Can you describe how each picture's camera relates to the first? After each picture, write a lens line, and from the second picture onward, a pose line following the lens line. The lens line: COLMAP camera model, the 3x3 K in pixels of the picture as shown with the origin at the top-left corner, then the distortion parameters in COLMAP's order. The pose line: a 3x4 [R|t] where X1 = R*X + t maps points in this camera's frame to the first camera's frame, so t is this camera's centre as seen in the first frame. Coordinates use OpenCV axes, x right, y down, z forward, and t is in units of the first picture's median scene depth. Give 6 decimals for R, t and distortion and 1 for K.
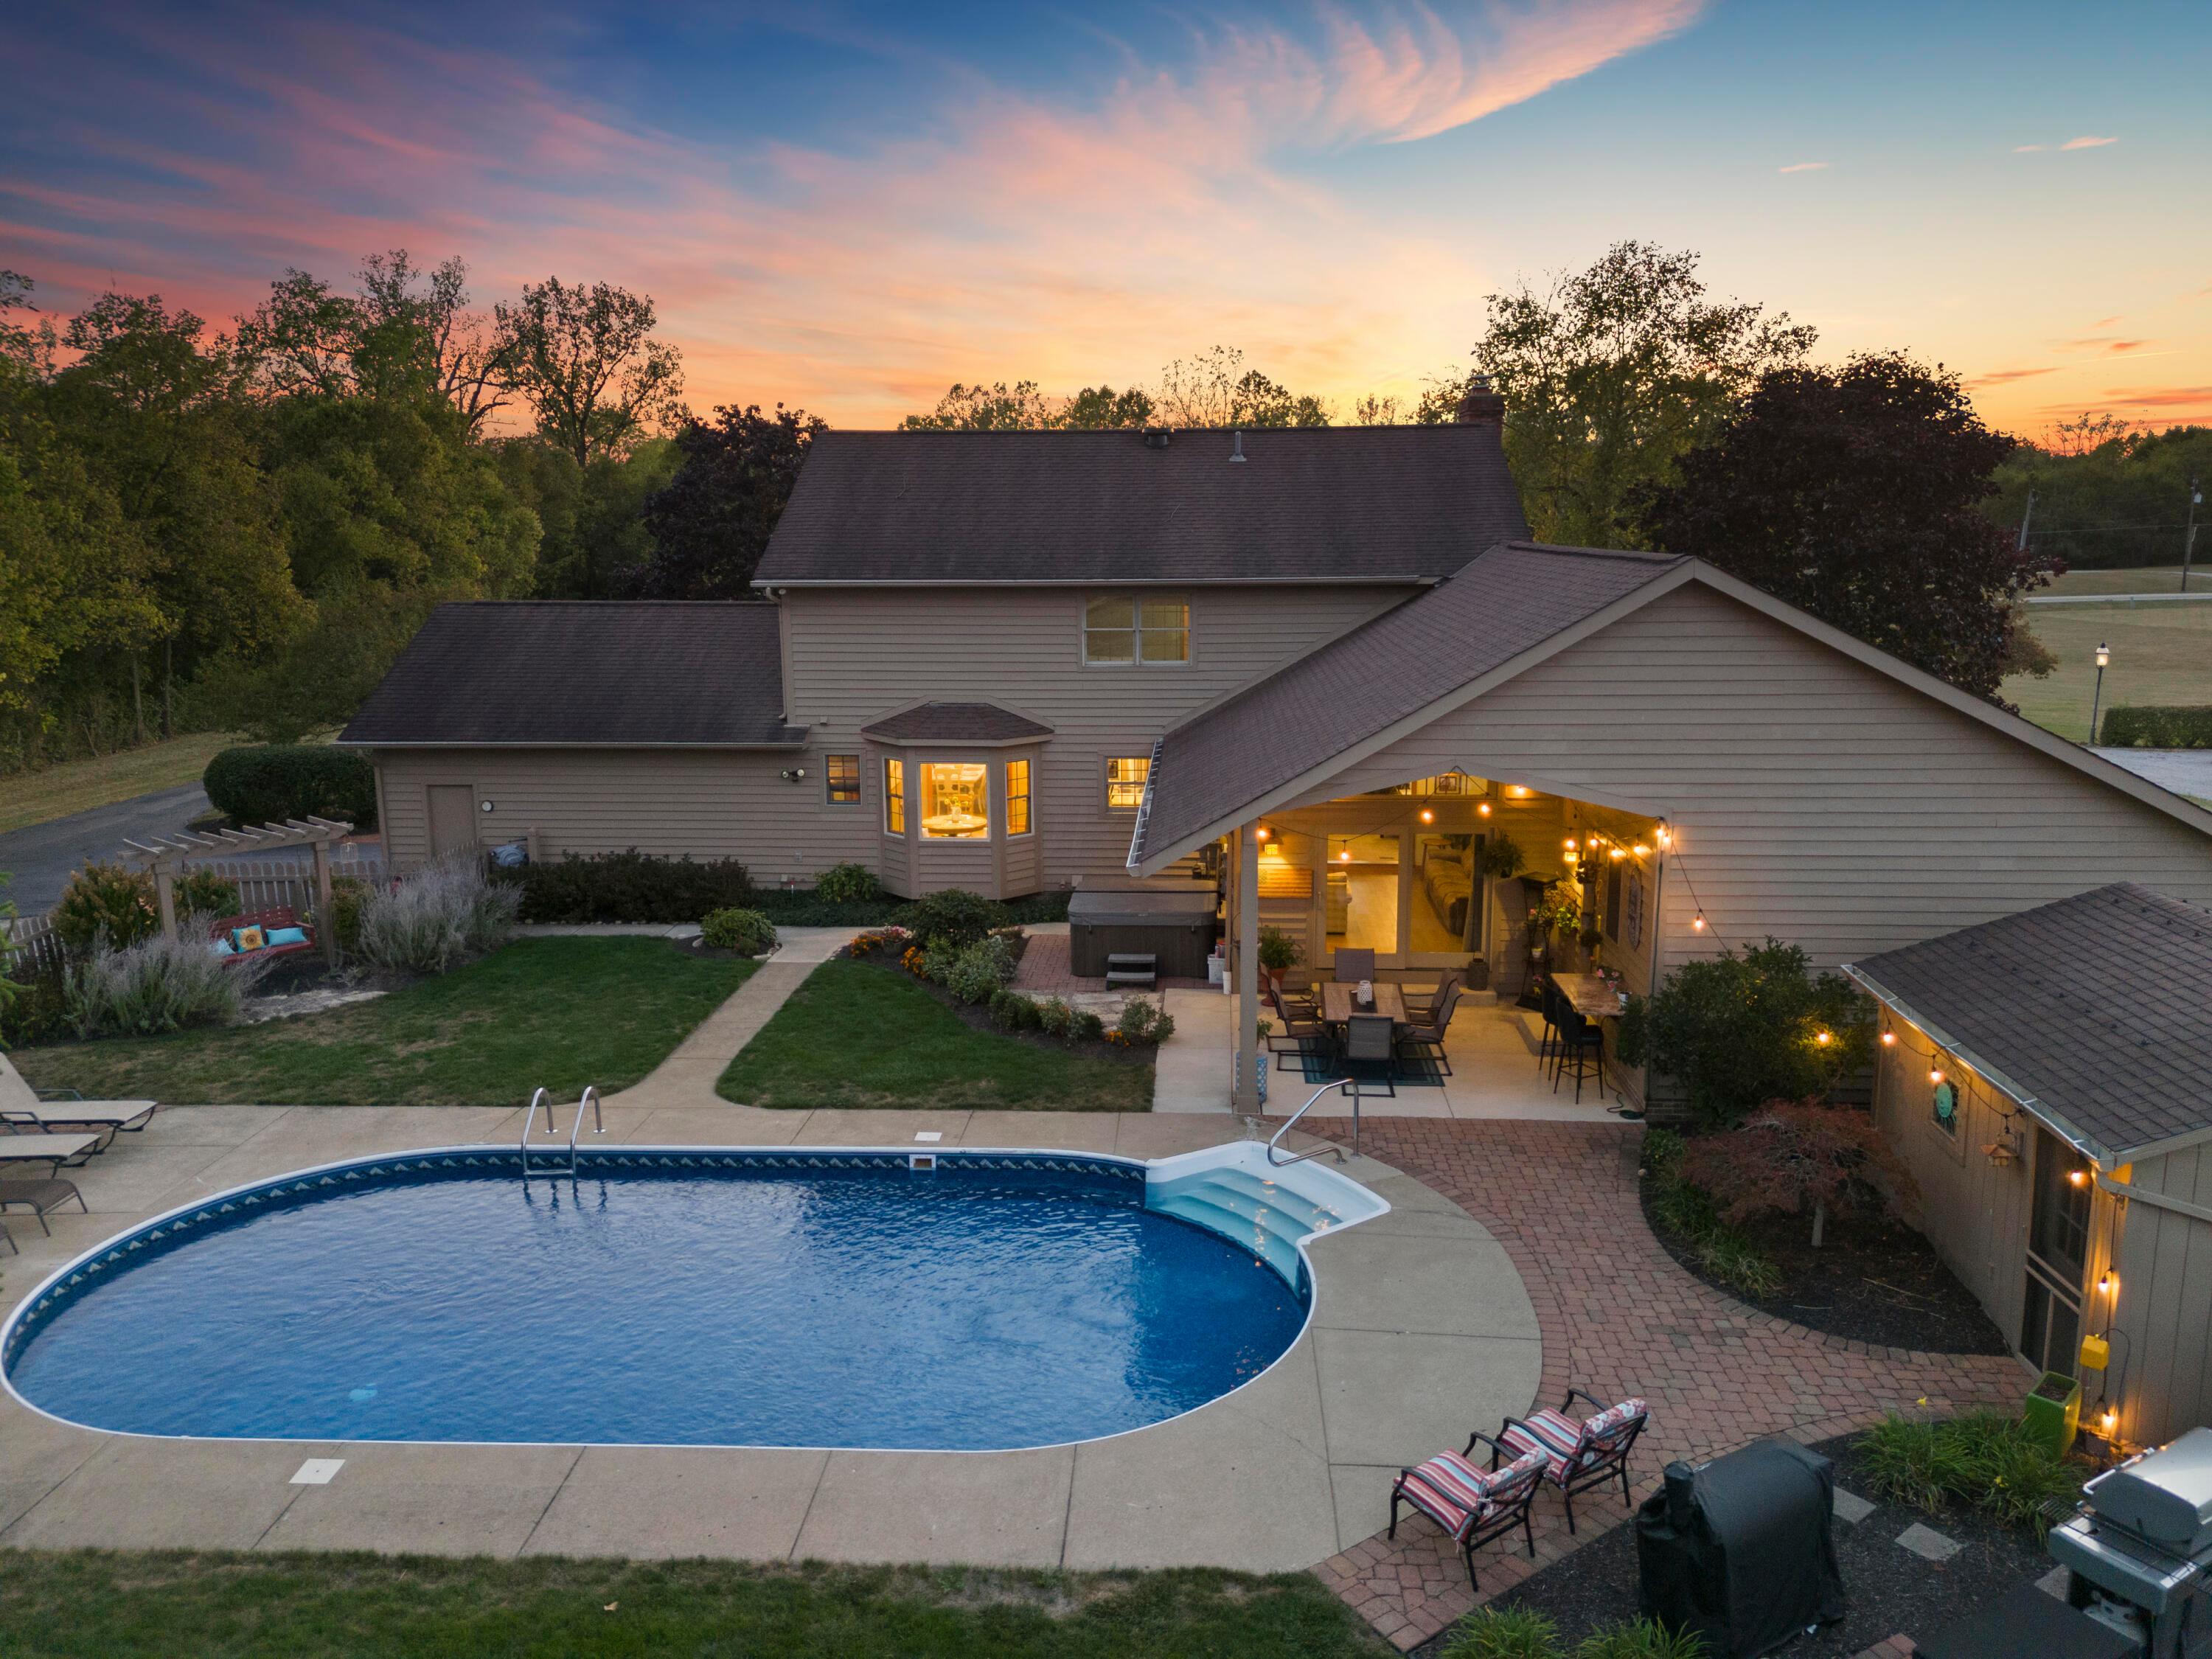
lens RADIAL K [[1589.6, 0, 1108.5], [0, 1589.6, 814.3], [0, 0, 1]] dist [0.058289, -0.064832]
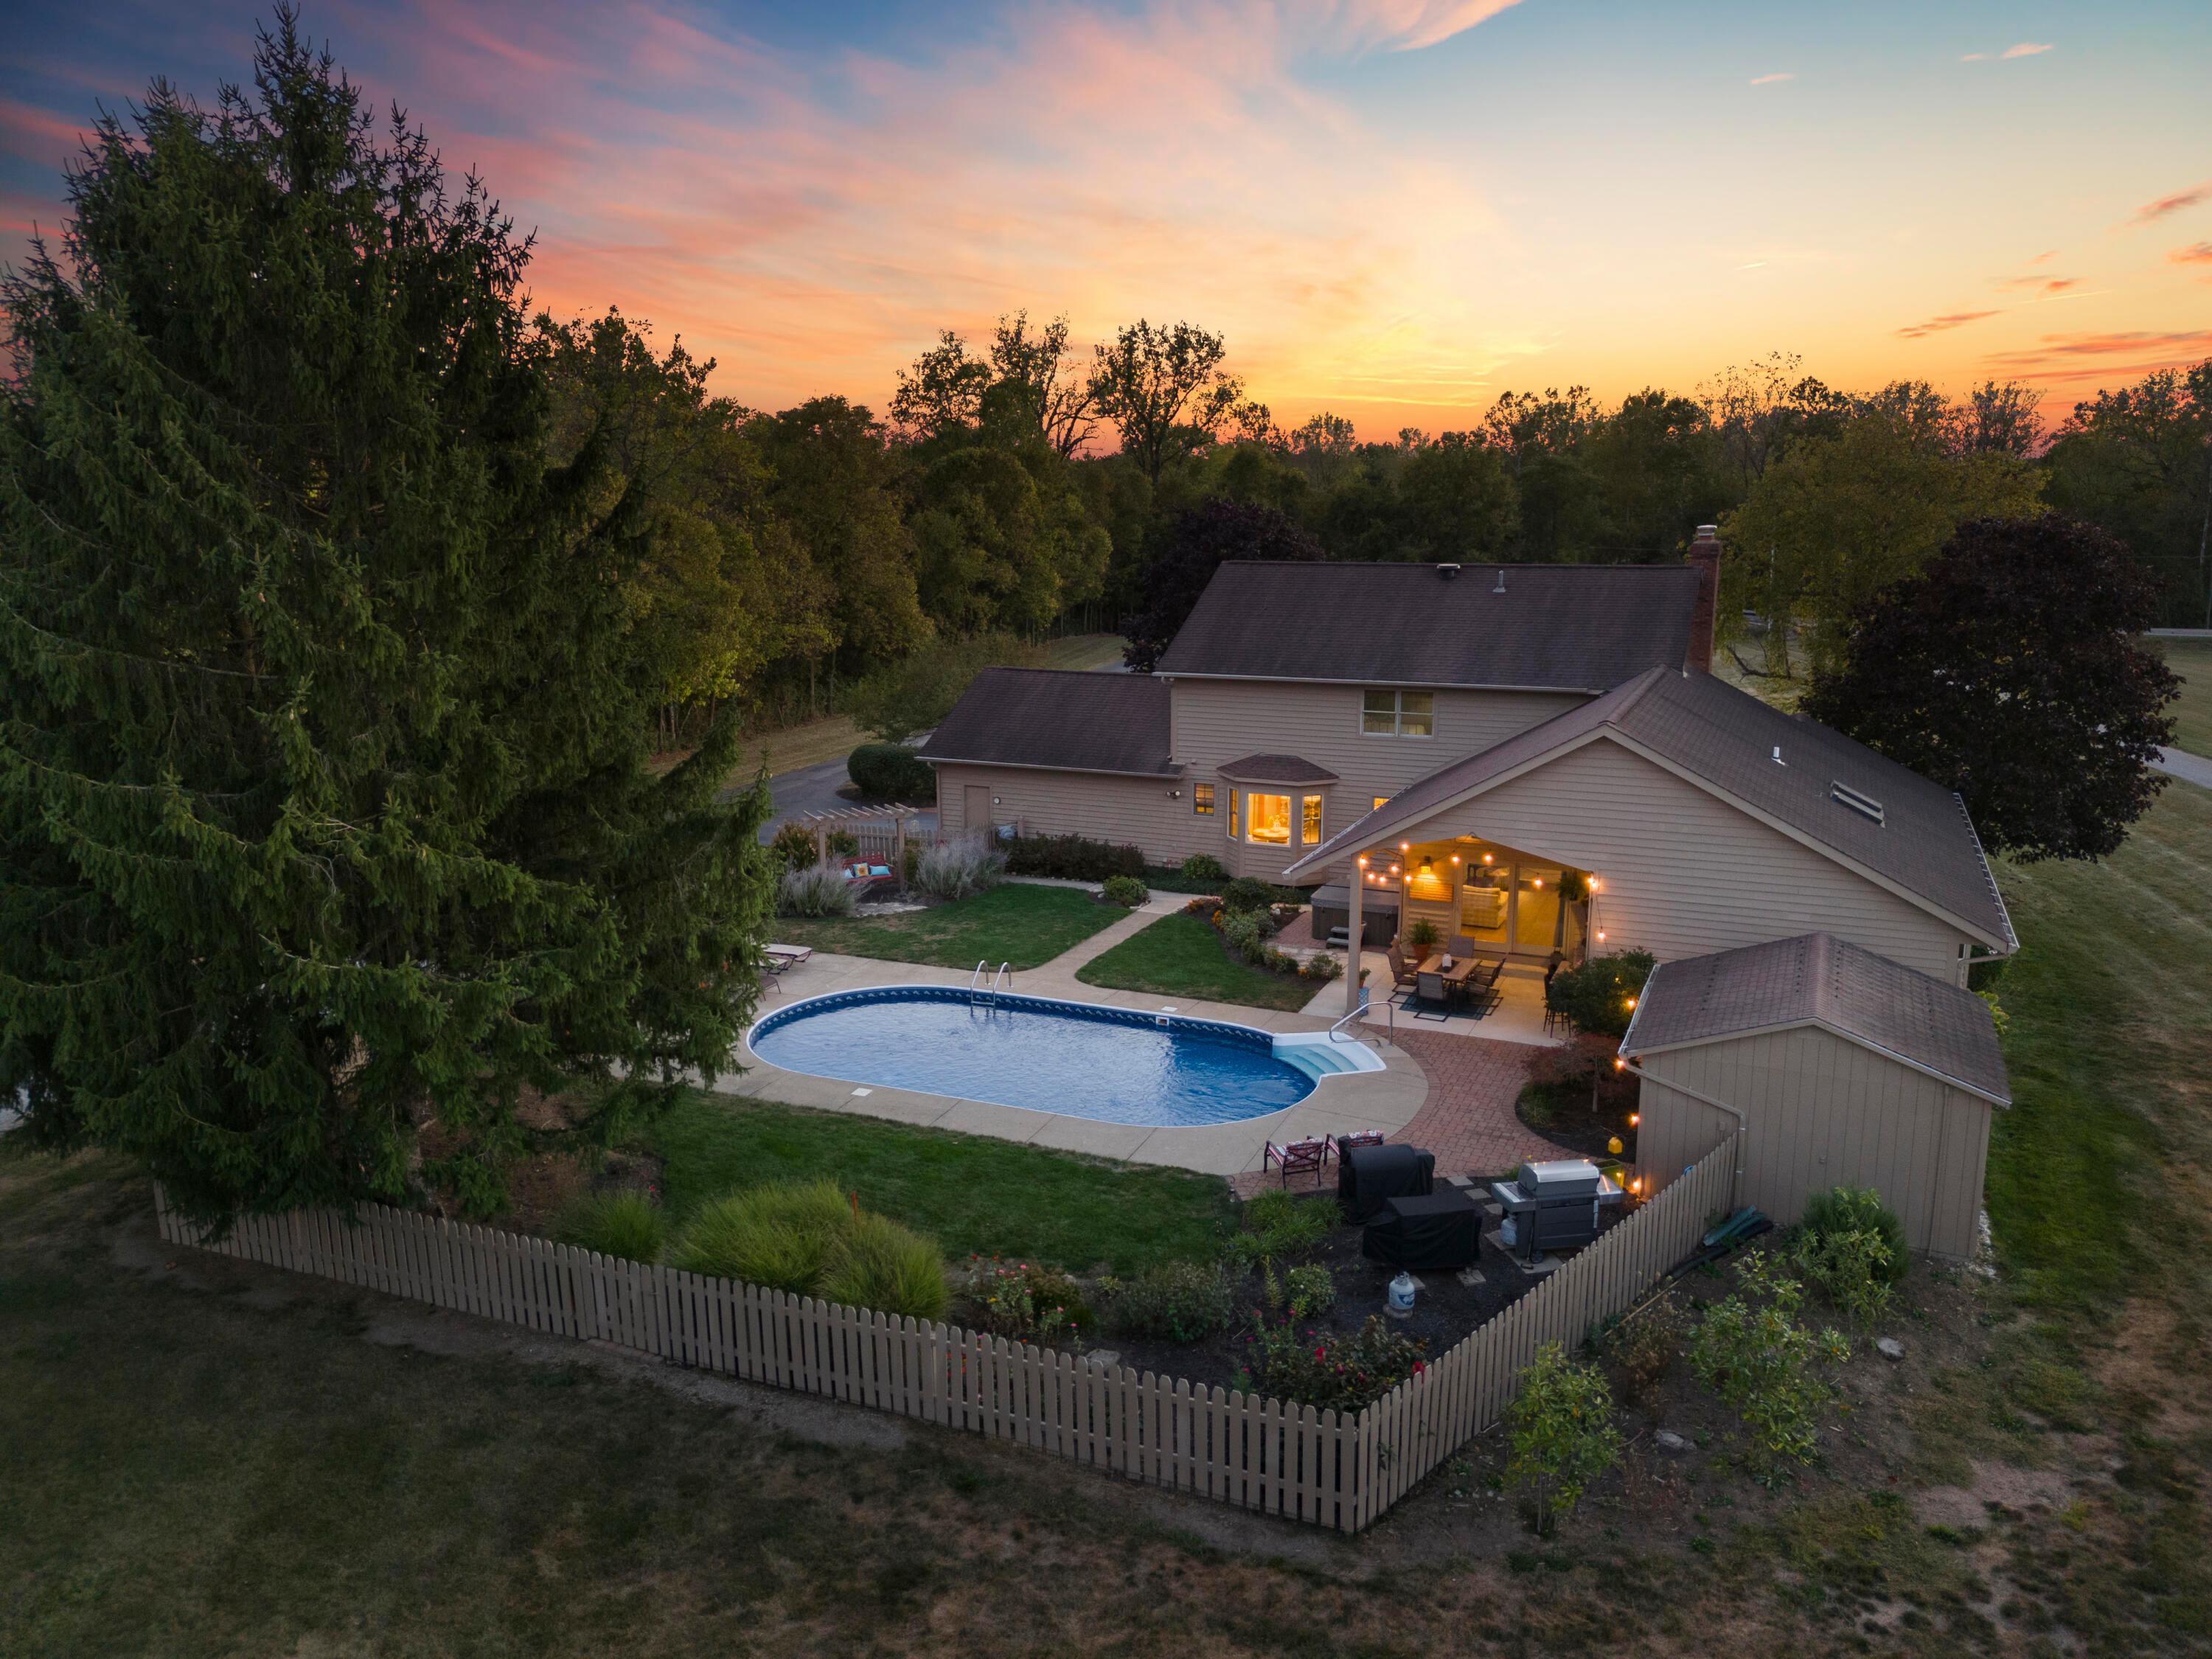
lens RADIAL K [[1589.6, 0, 1108.5], [0, 1589.6, 814.3], [0, 0, 1]] dist [0.058289, -0.064832]
pose [[0.936059, 0.072576, -0.344276, 0.319553], [-0.066804, 0.997356, 0.028616, -0.052303], [0.345443, -0.003787, 0.938432, -0.551354]]
